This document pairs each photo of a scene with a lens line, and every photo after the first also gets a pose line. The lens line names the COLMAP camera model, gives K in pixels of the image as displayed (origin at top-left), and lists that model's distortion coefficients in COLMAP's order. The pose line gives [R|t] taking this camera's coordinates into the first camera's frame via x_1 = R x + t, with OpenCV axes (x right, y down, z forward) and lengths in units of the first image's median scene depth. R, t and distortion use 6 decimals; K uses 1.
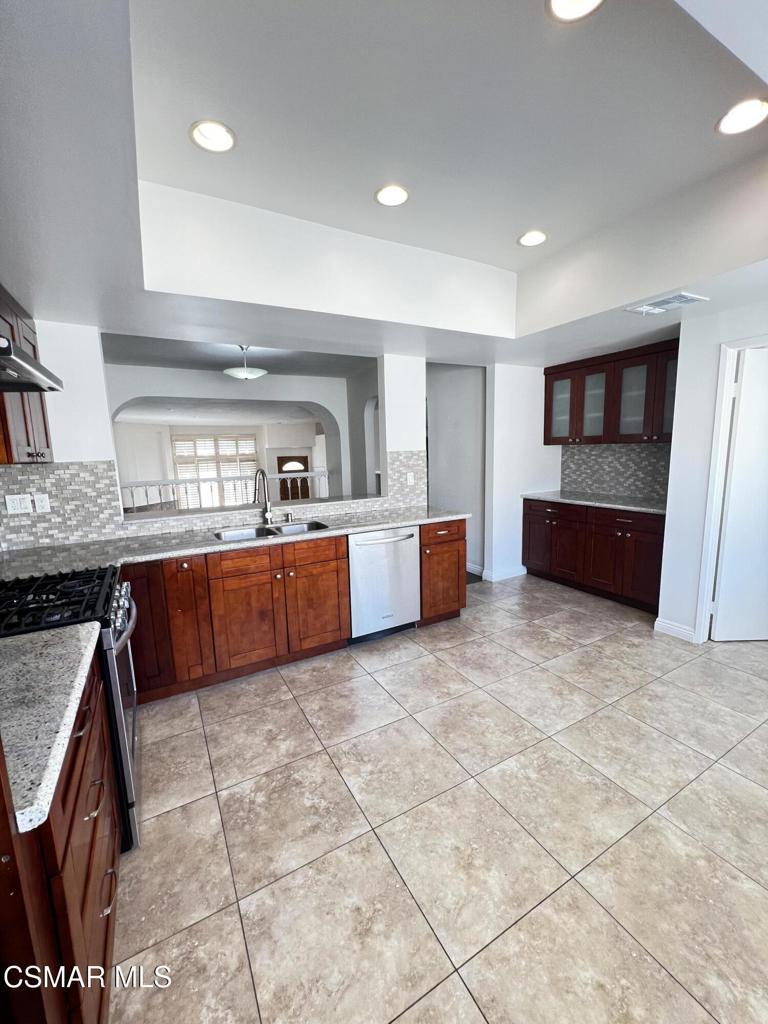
lens RADIAL K [[411.7, 0, 381.7], [0, 411.7, 511.0], [0, 0, 1]] dist [-0.001309, 0.000661]
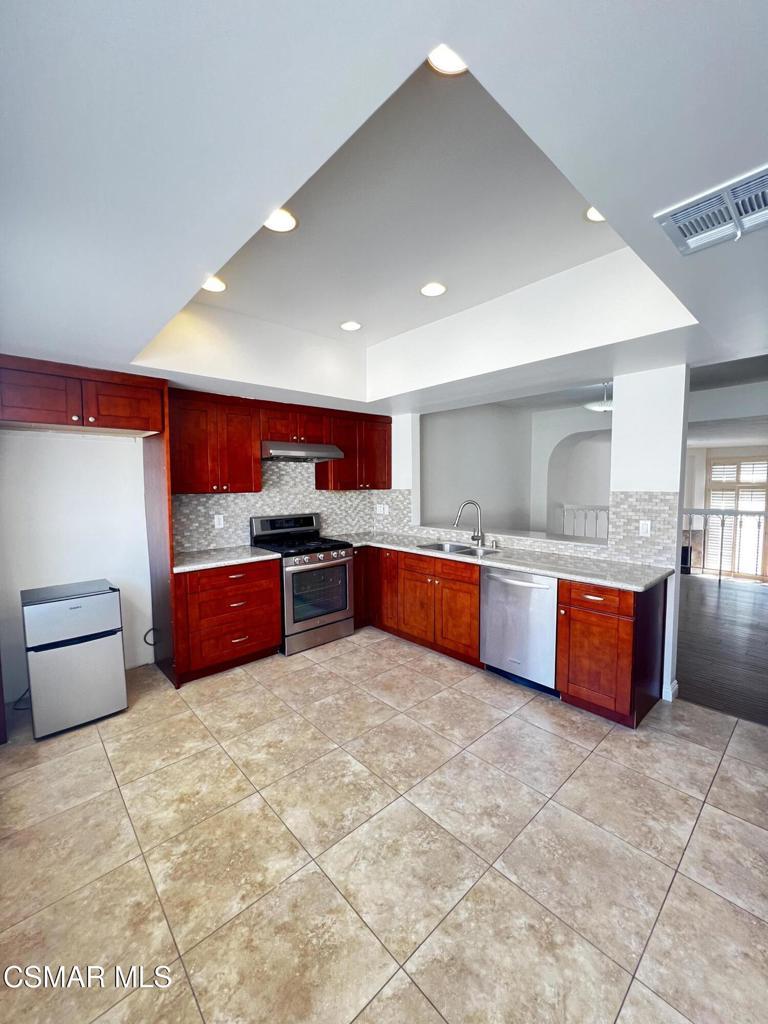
lens RADIAL K [[411.7, 0, 383.6], [0, 411.7, 510.2], [0, 0, 1]] dist [-0.001309, 0.000661]
pose [[0.228350, 0.094023, -0.969028, 1.106461], [-0.141698, 0.987937, 0.062467, -0.144662], [0.963212, 0.123045, 0.238918, 0.563669]]
